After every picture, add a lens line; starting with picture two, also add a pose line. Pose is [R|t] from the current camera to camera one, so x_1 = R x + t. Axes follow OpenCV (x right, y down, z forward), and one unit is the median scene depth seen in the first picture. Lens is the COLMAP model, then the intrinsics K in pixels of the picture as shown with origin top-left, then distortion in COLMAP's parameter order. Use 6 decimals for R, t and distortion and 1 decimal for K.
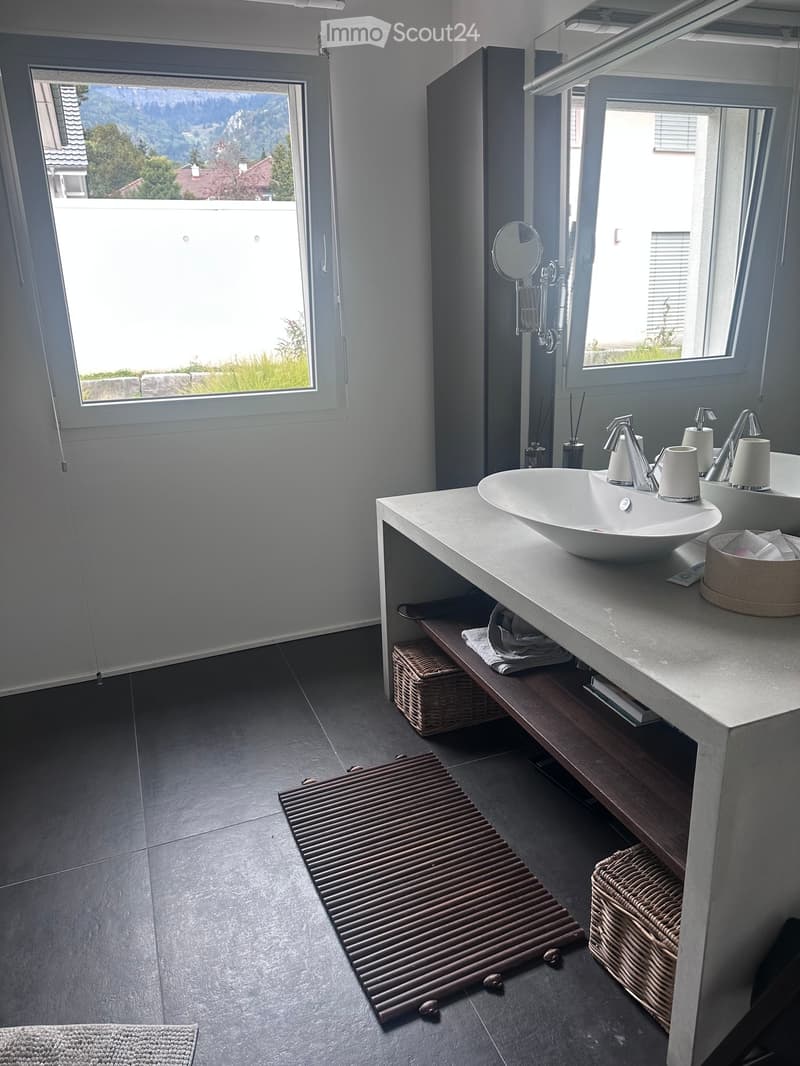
lens RADIAL K [[737.4, 0, 396.7], [0, 737.4, 532.3], [0, 0, 1]] dist [0.116974, -0.177289]
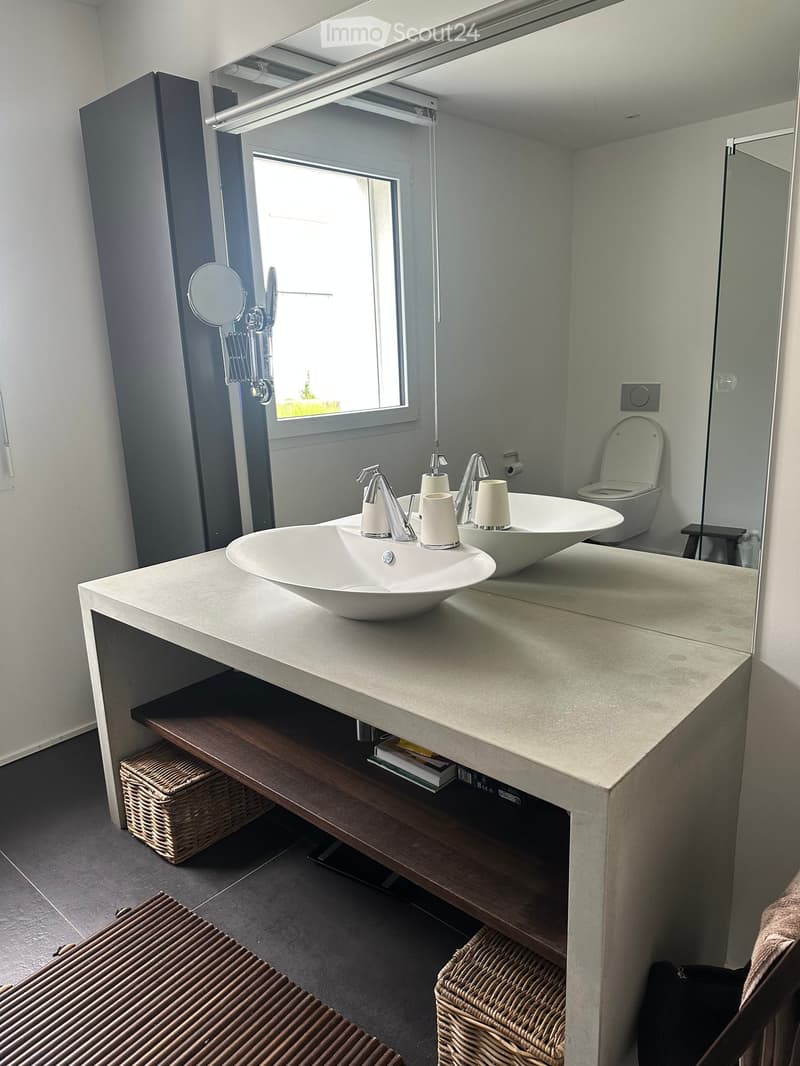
lens RADIAL K [[737.4, 0, 396.7], [0, 737.4, 532.3], [0, 0, 1]] dist [0.116974, -0.177289]
pose [[0.891434, -0.103940, 0.441069, -0.080127], [0.134454, 0.990175, -0.038402, -0.026266], [-0.432744, 0.093537, 0.896651, 0.120574]]
